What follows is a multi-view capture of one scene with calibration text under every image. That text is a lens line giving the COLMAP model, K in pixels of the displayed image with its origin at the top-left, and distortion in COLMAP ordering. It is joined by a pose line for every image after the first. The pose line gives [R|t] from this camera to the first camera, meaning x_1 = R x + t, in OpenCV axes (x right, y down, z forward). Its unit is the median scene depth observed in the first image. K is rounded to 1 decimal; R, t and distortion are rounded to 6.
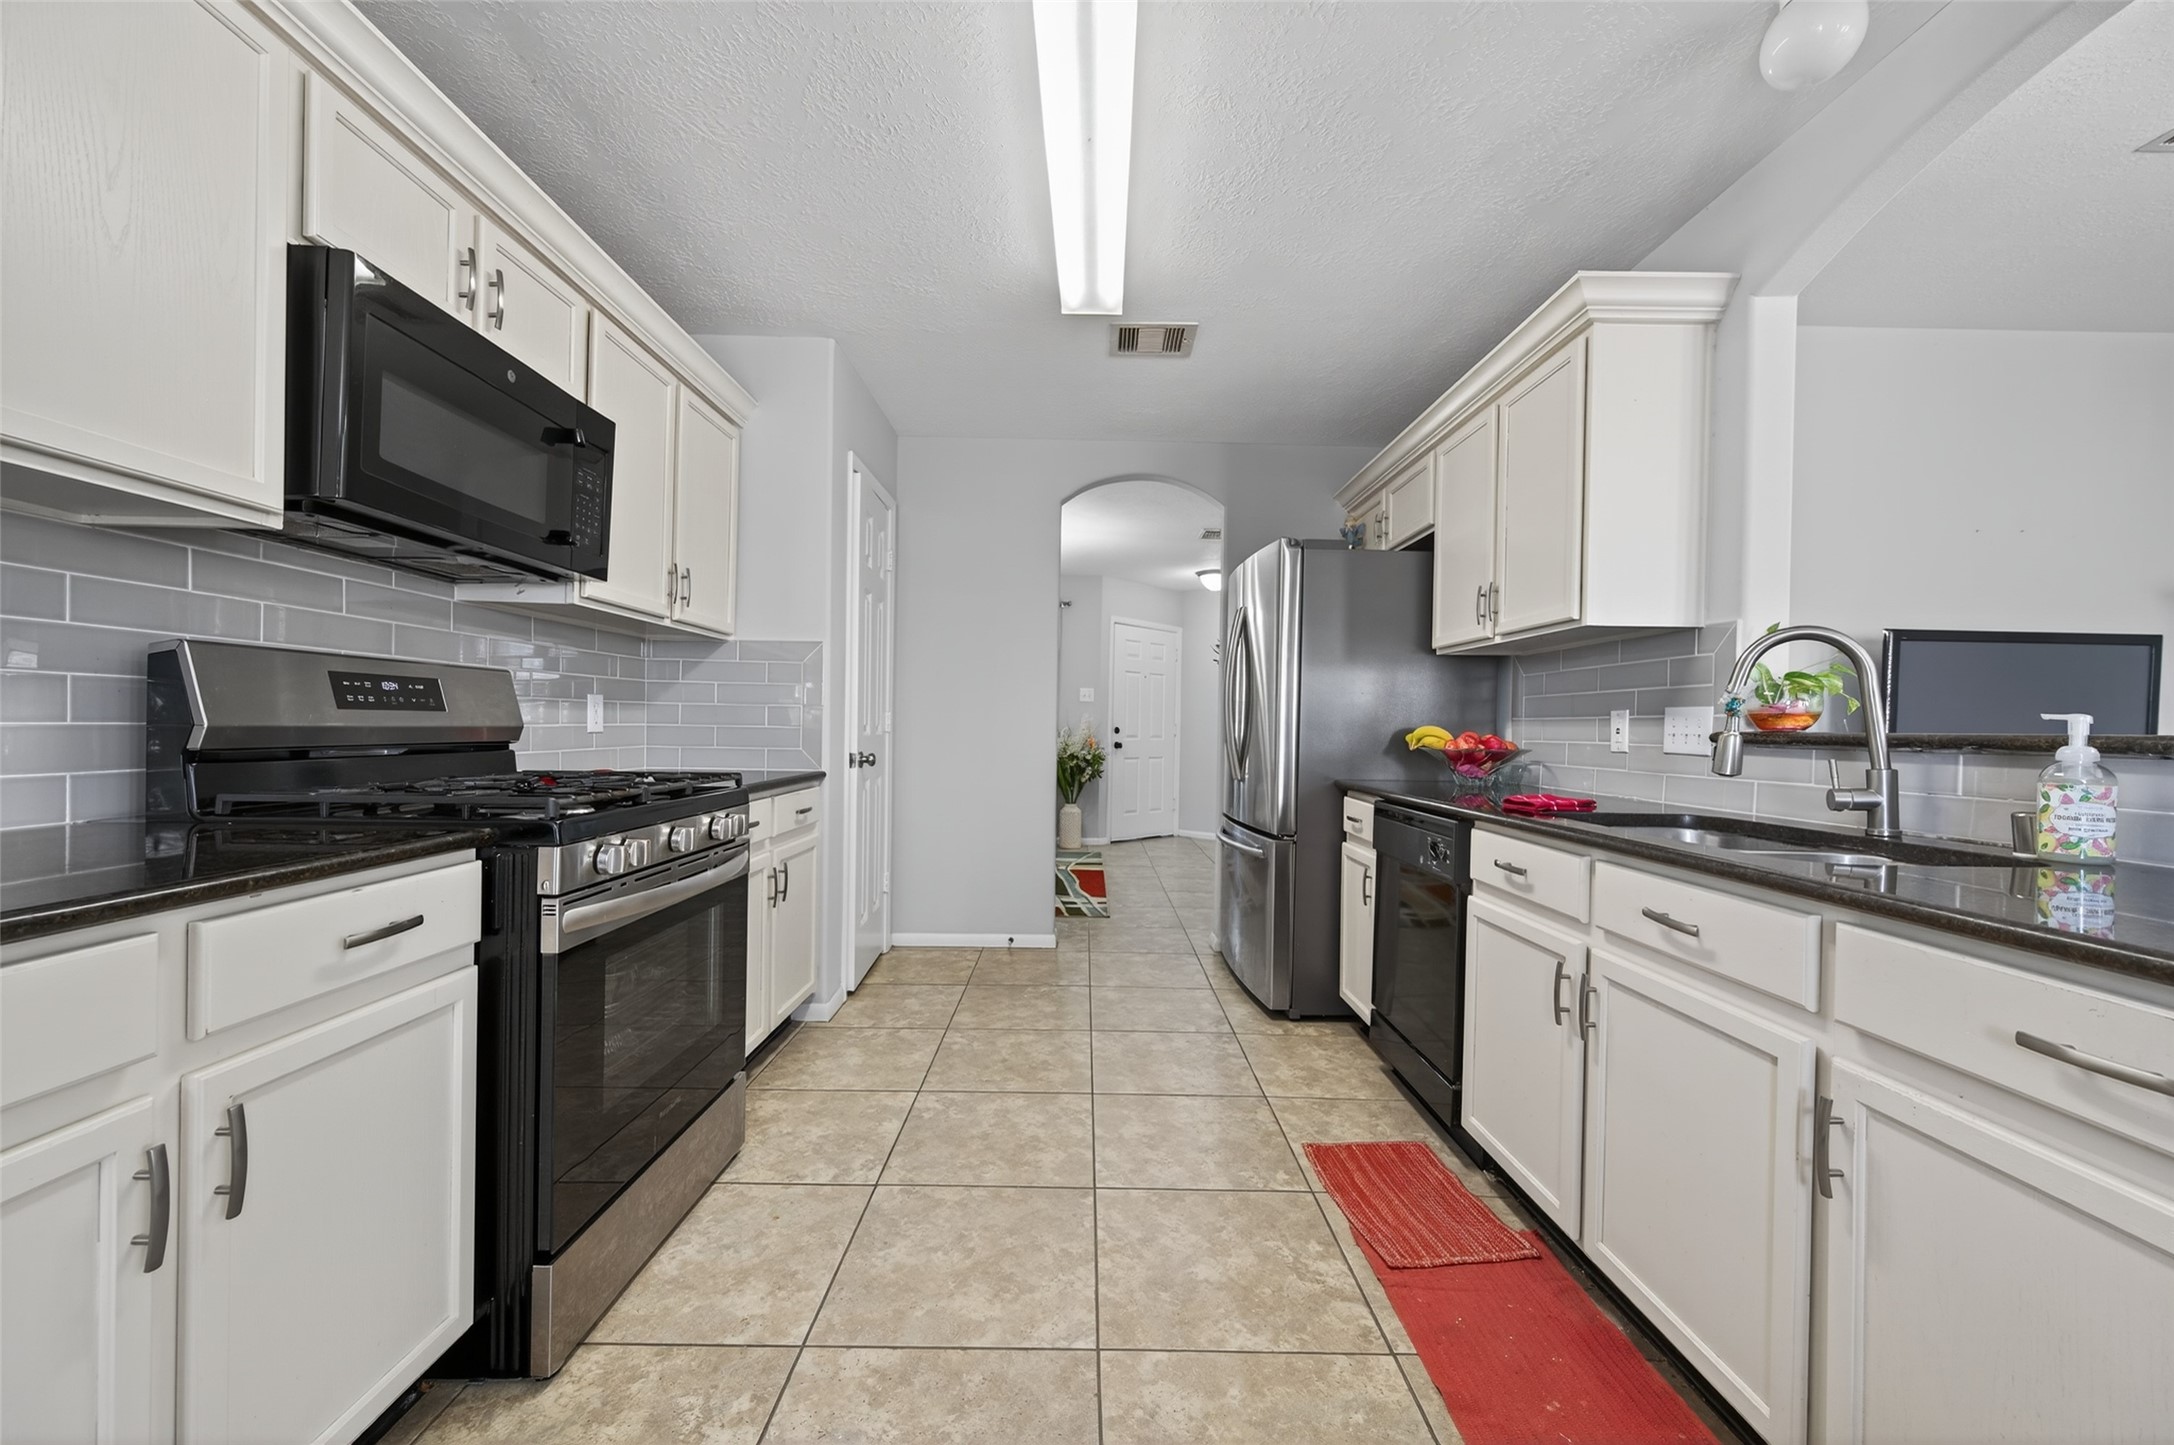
lens RADIAL K [[845.0, 0, 1092.5], [0, 845.0, 726.4], [0, 0, 1]] dist [0.005063, -0.000931]
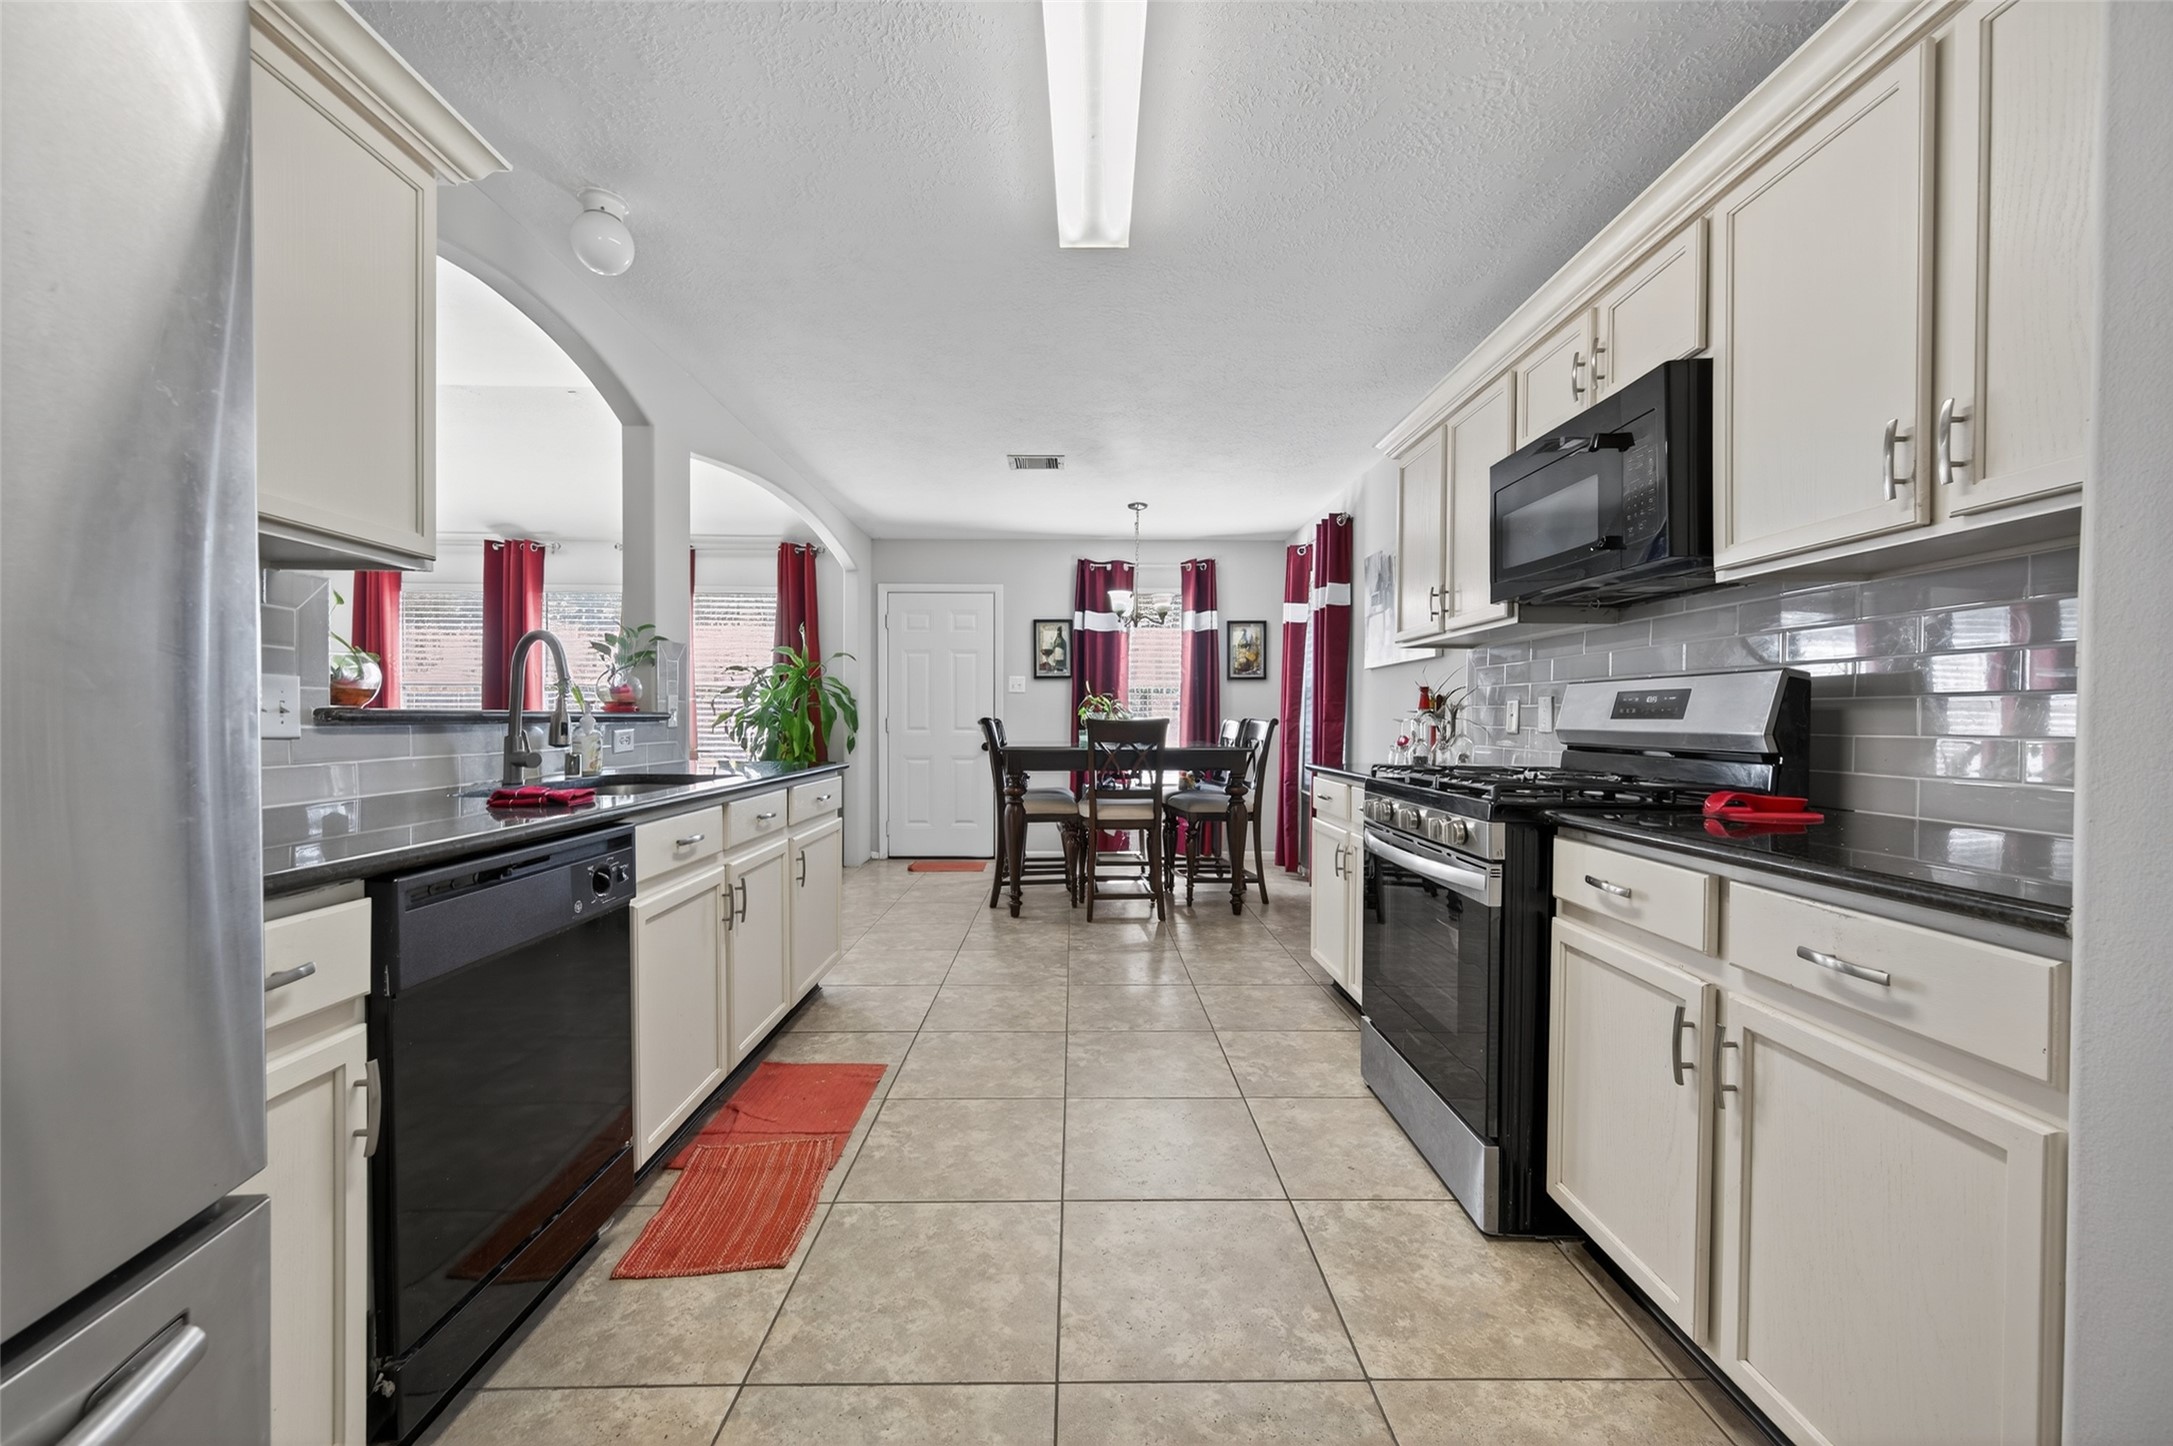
lens RADIAL K [[844.6, 0, 1088.8], [0, 844.6, 726.2], [0, 0, 1]] dist [0.005063, -0.000931]
pose [[-0.999714, -0.023199, -0.005791, -0.008718], [-0.023253, 0.999685, 0.009407, -0.001195], [0.005571, 0.009539, -0.999939, 1.811742]]
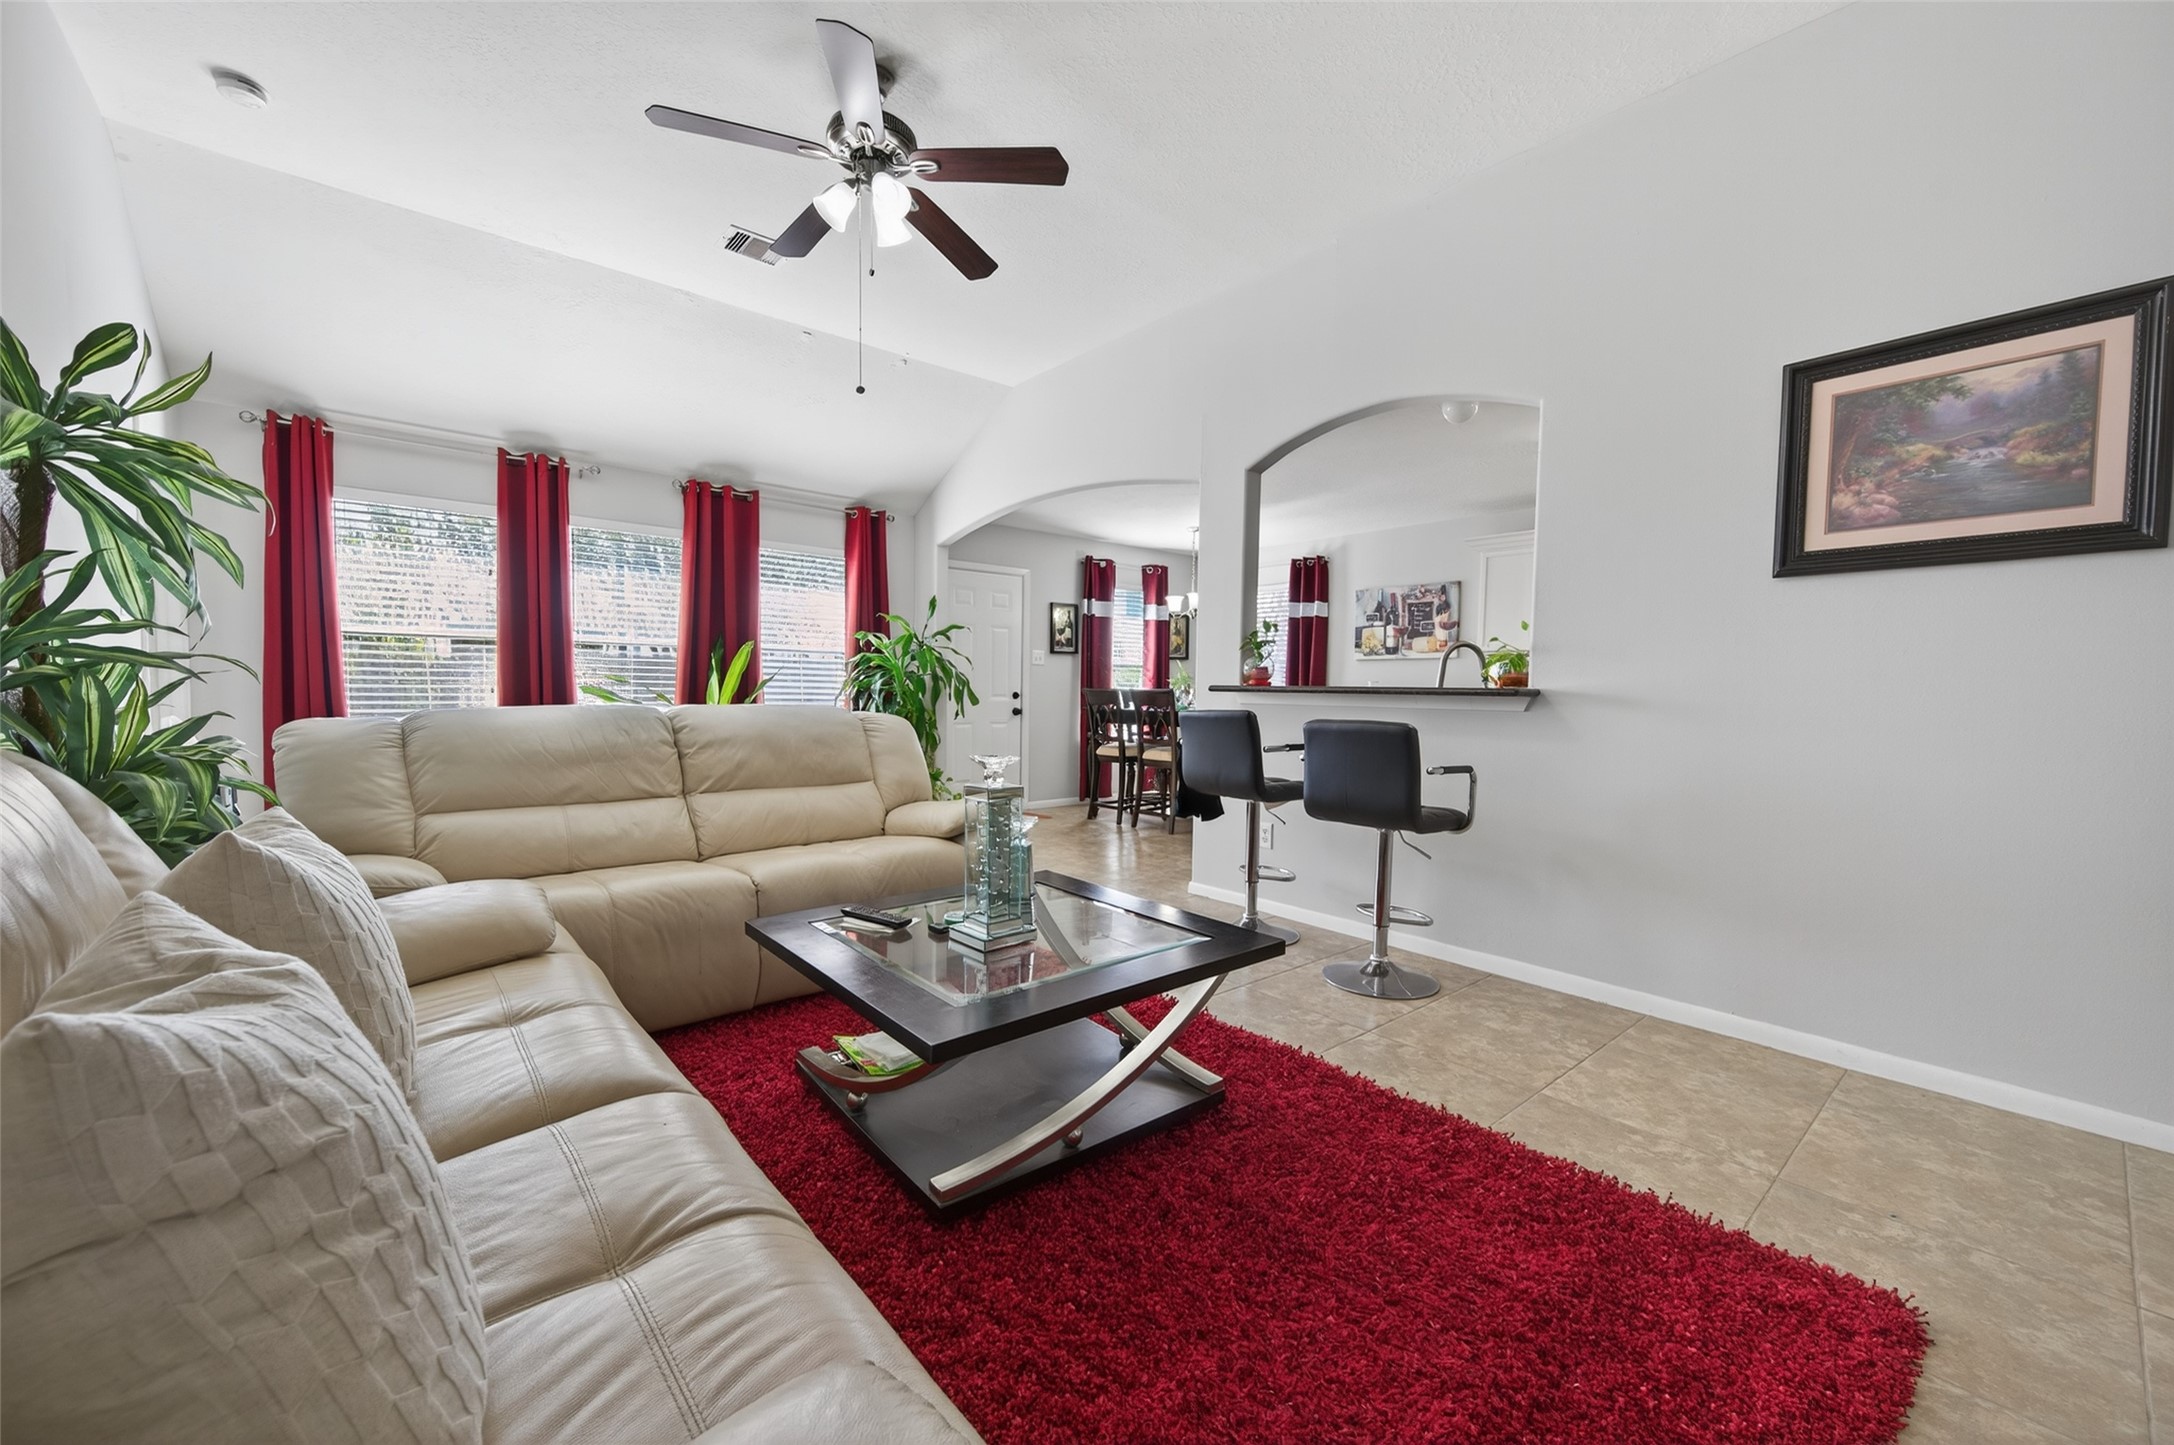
lens RADIAL K [[845.0, 0, 1070.5], [0, 845.0, 709.7], [0, 0, 1]] dist [0.005063, -0.000931]
pose [[-0.777444, -0.017032, -0.628722, 2.309842], [-0.033837, 0.999318, 0.014769, 0.041661], [0.628041, 0.032756, -0.777490, 1.577069]]
